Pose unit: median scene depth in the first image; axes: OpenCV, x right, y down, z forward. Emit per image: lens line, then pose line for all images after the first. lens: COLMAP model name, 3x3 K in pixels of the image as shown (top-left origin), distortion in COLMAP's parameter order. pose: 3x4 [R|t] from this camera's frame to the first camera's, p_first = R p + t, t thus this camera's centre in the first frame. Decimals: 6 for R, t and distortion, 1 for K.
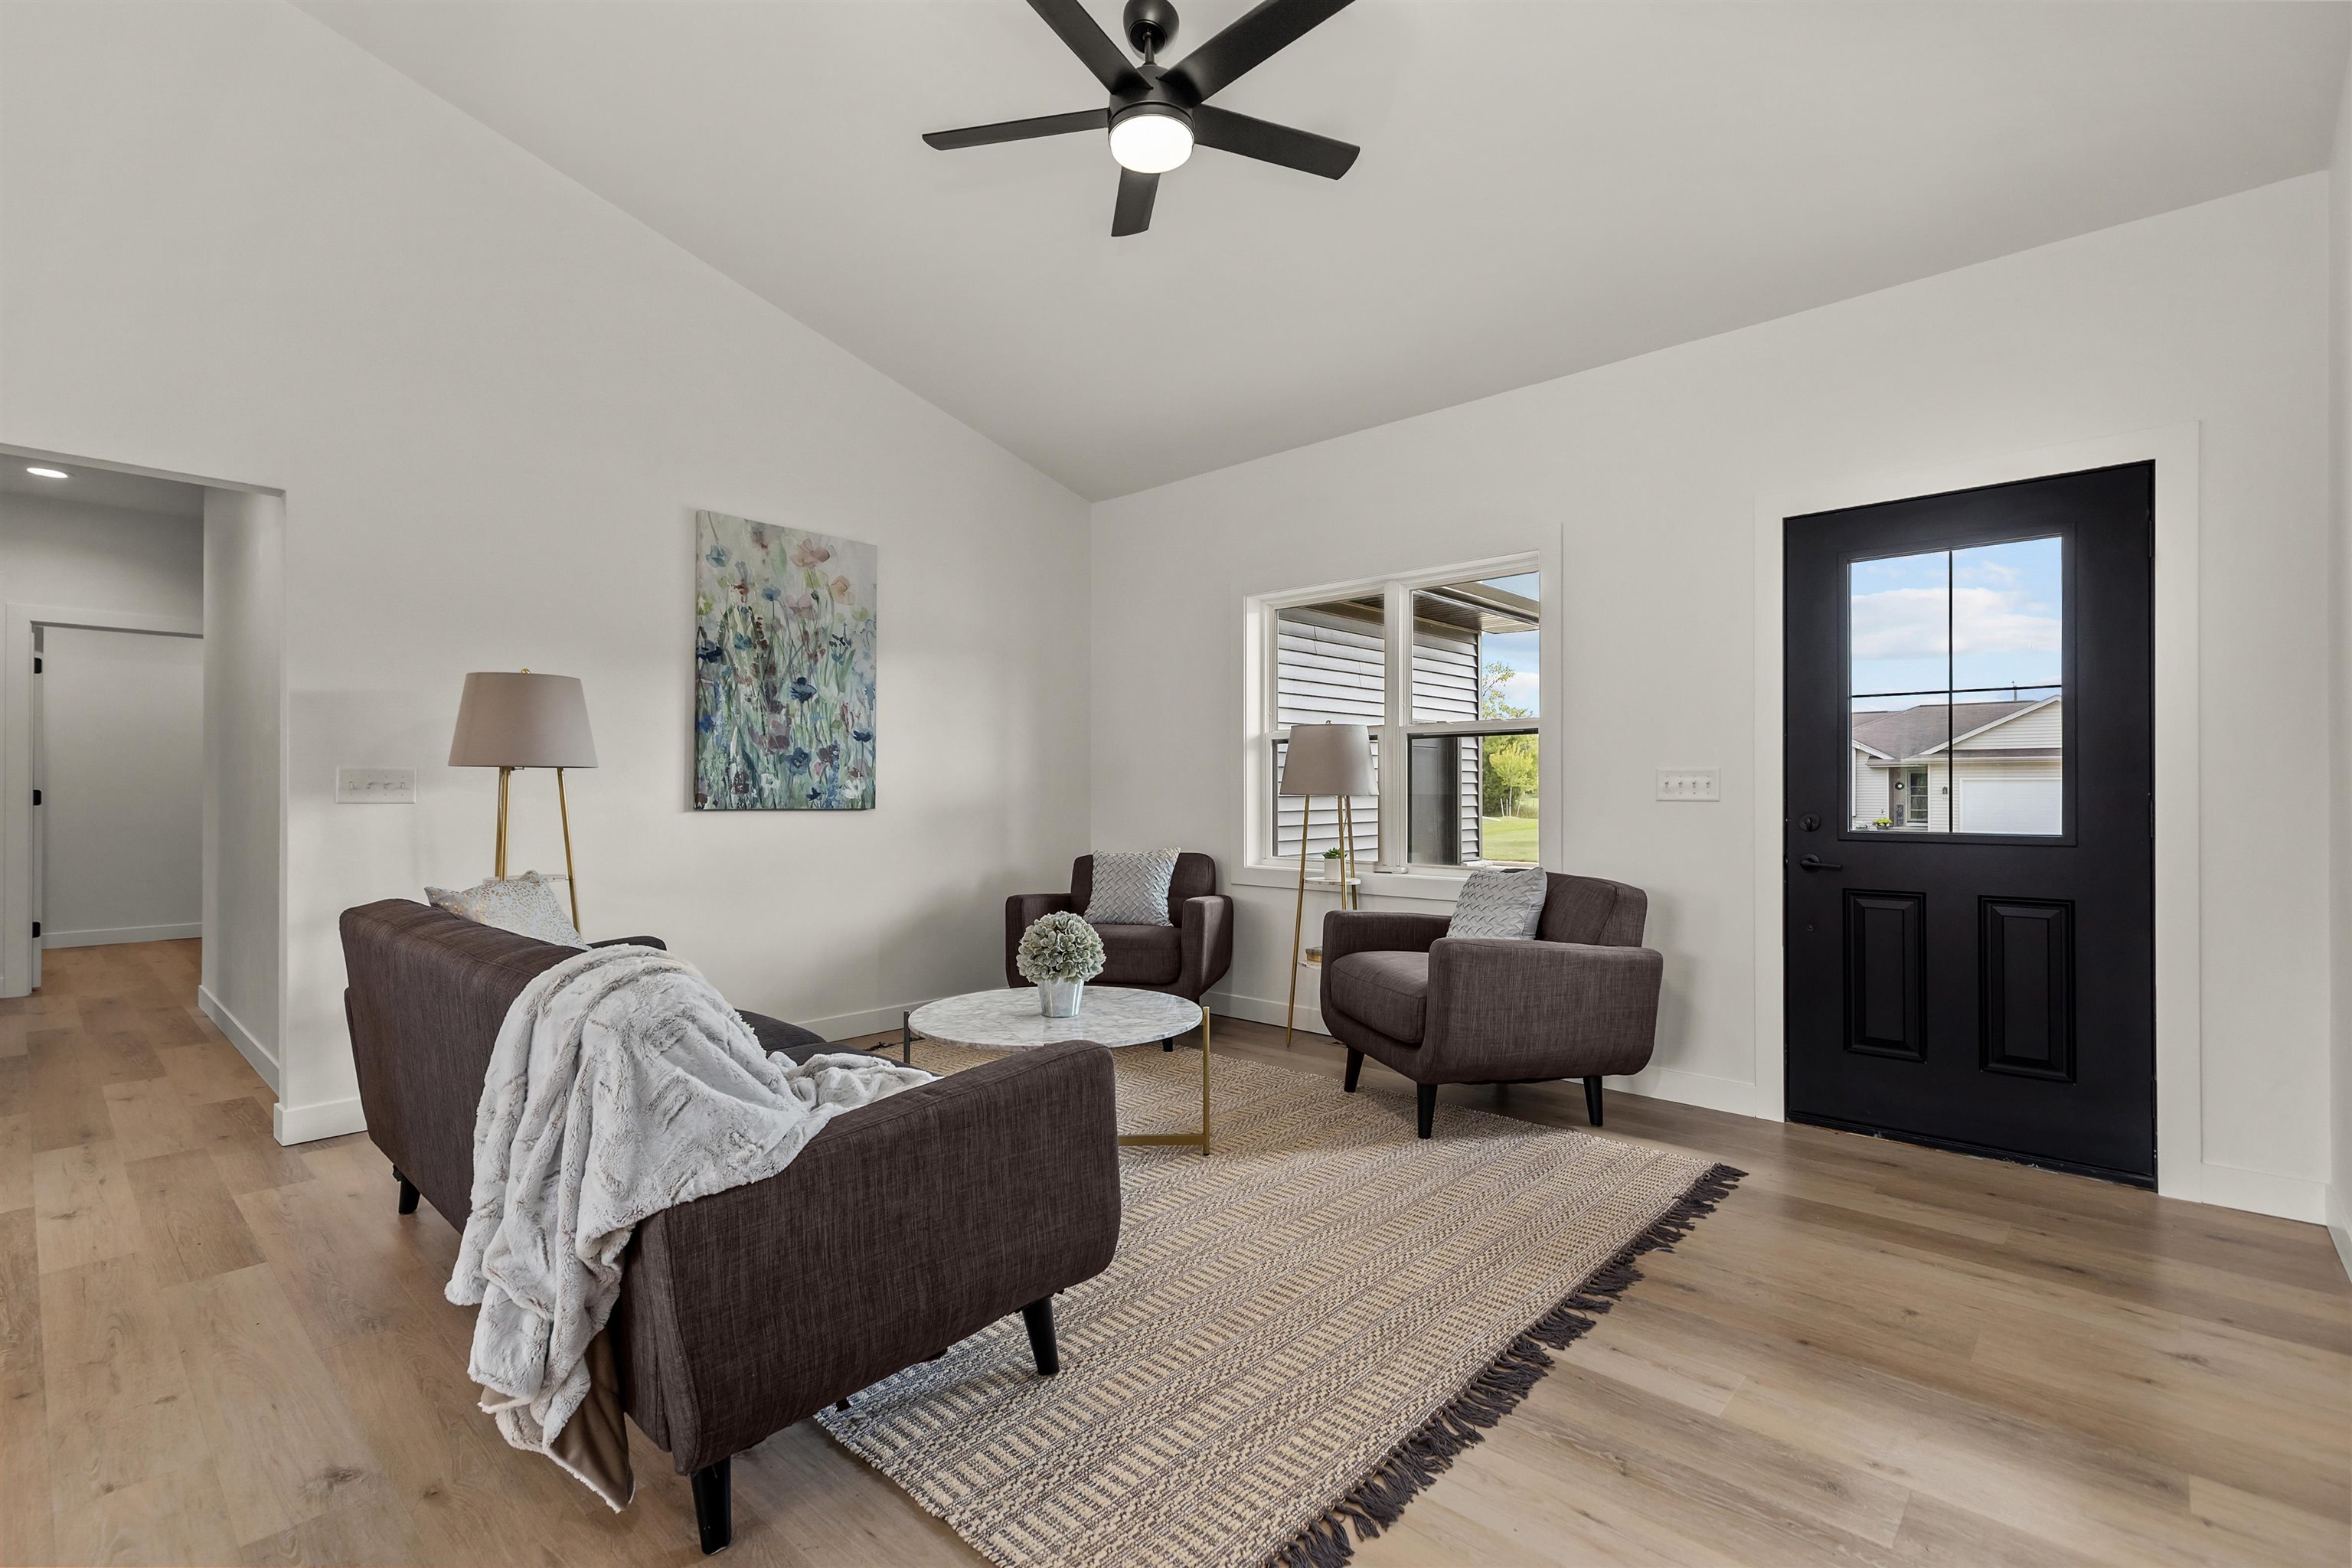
lens RADIAL K [[1069.8, 0, 1169.5], [0, 1069.8, 786.1], [0, 0, 1]] dist [0.002331, 0.000617]
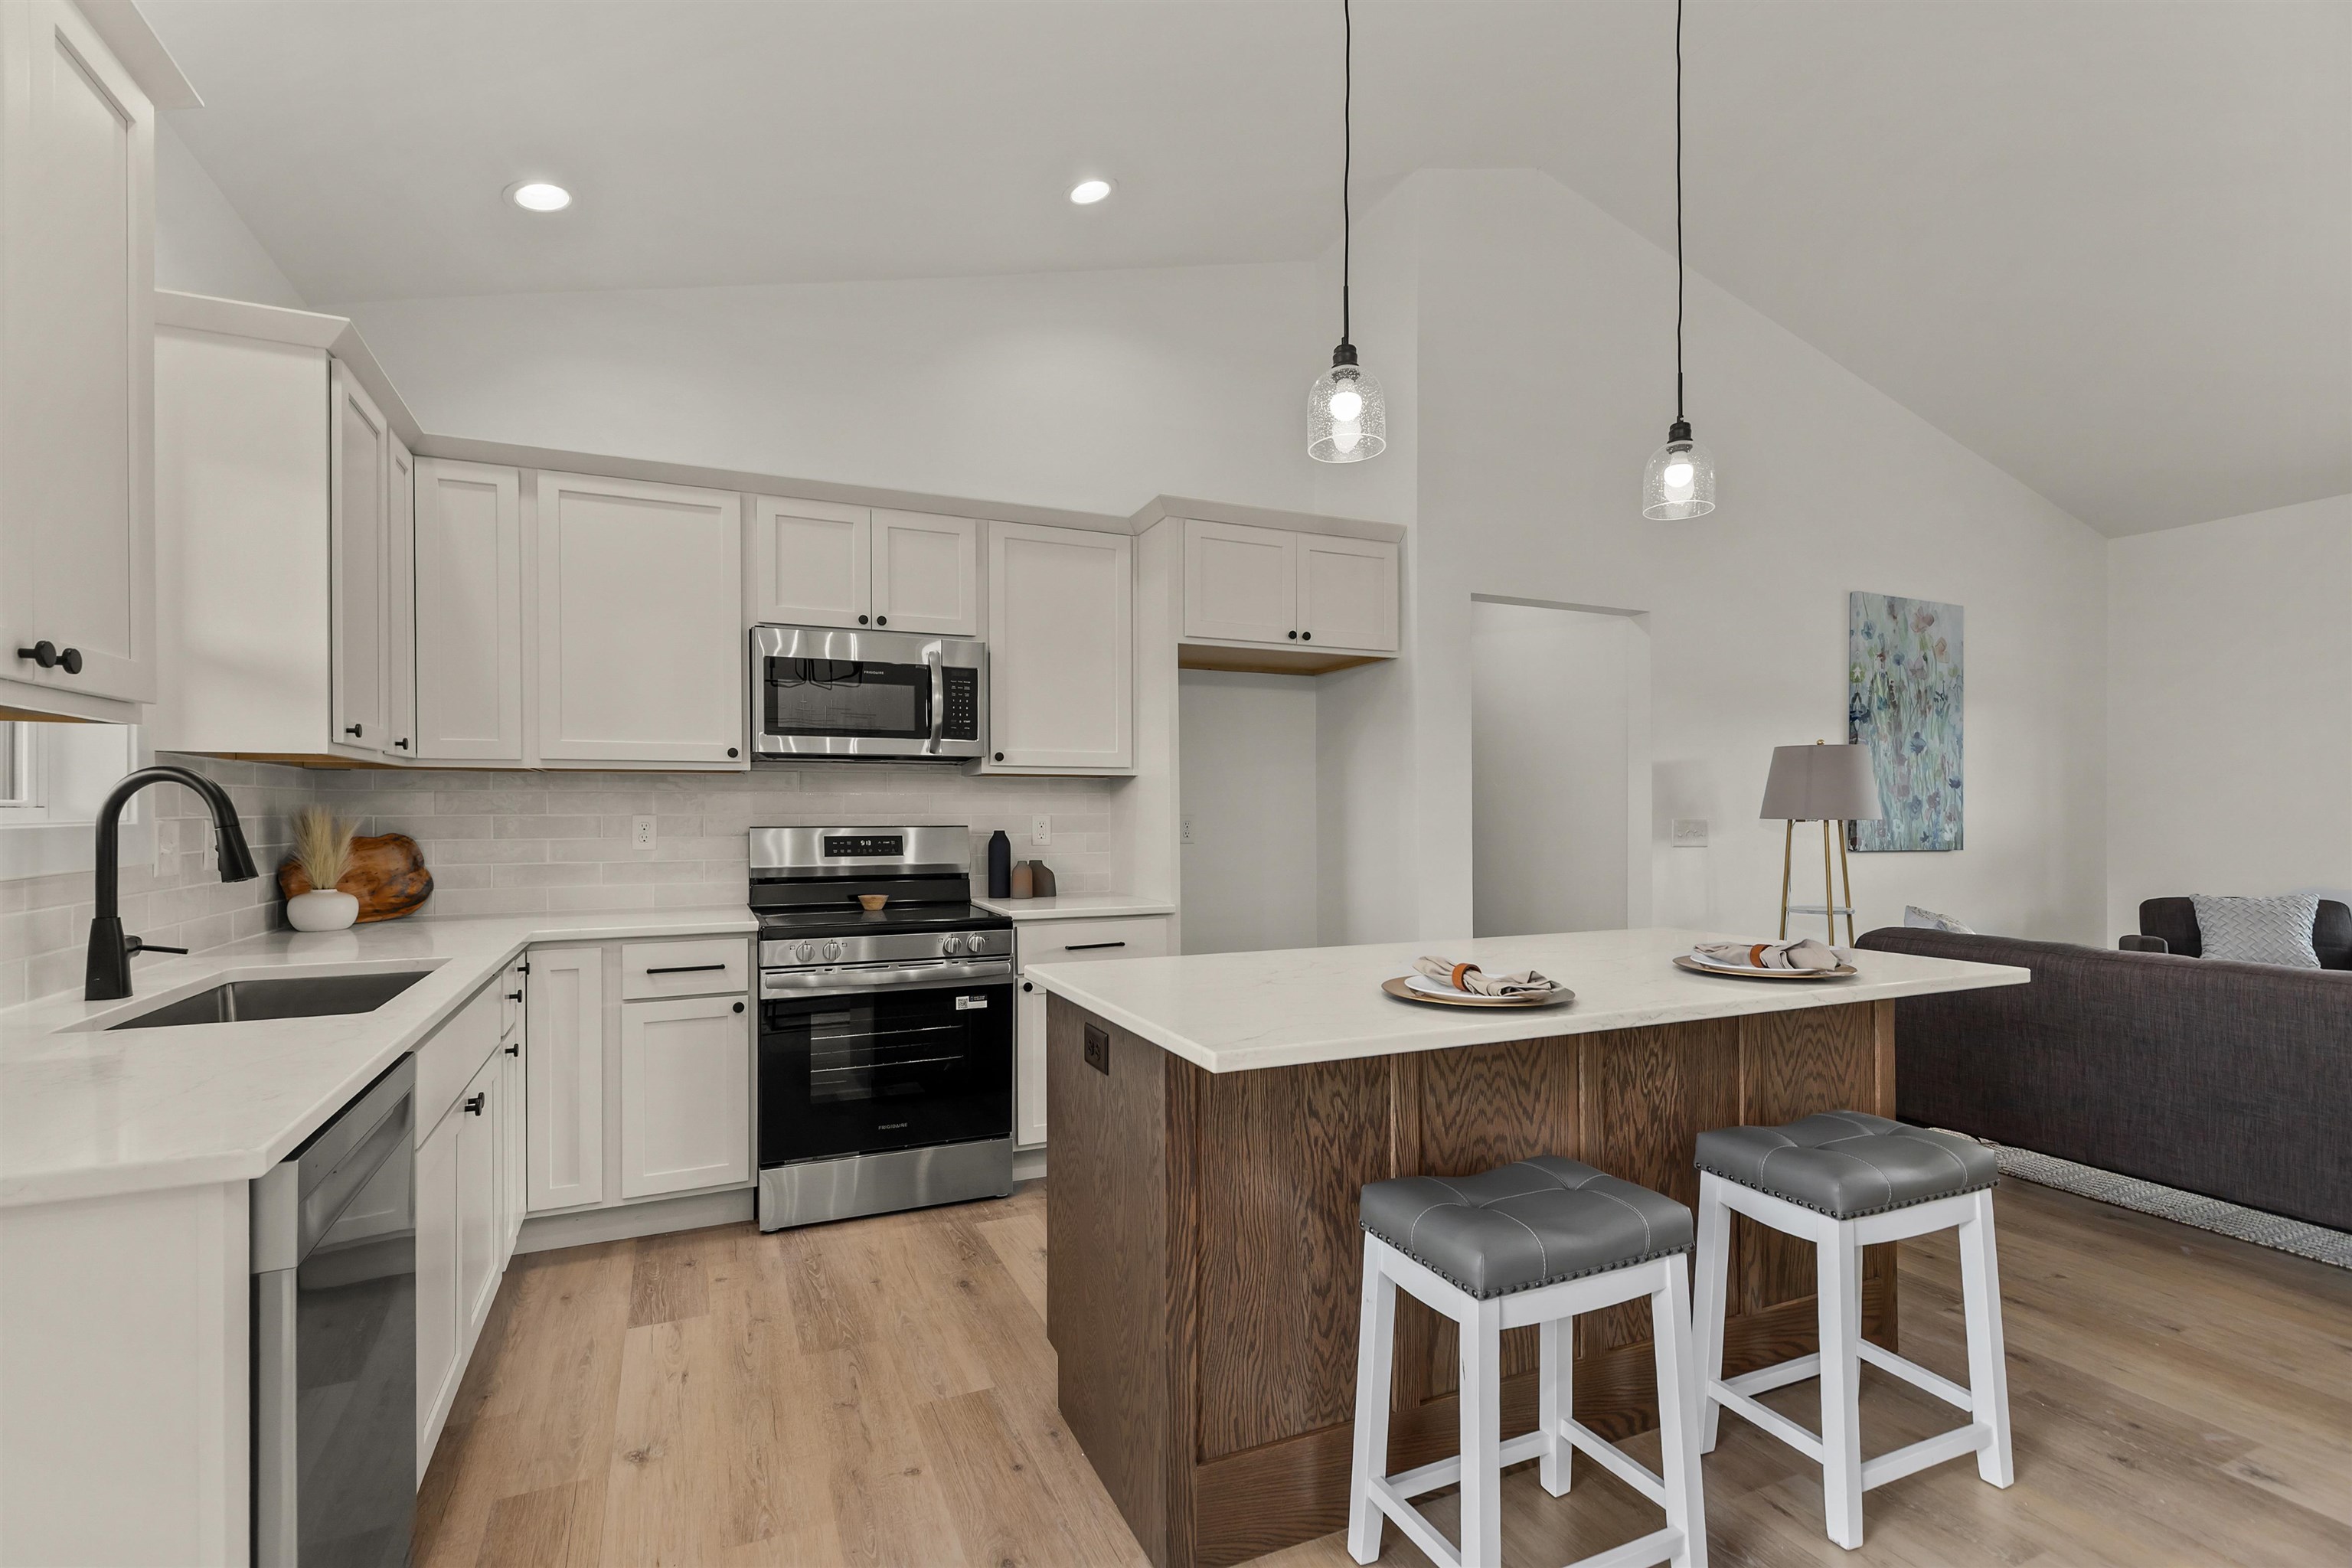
lens RADIAL K [[1069.8, 0, 1172.7], [0, 1069.8, 797.0], [0, 0, 1]] dist [0.002331, 0.000617]
pose [[0.921855, -0.000339, -0.387535, -0.631875], [0.002304, 0.999987, 0.004607, -0.041507], [0.387529, -0.005140, 0.921843, -0.327476]]
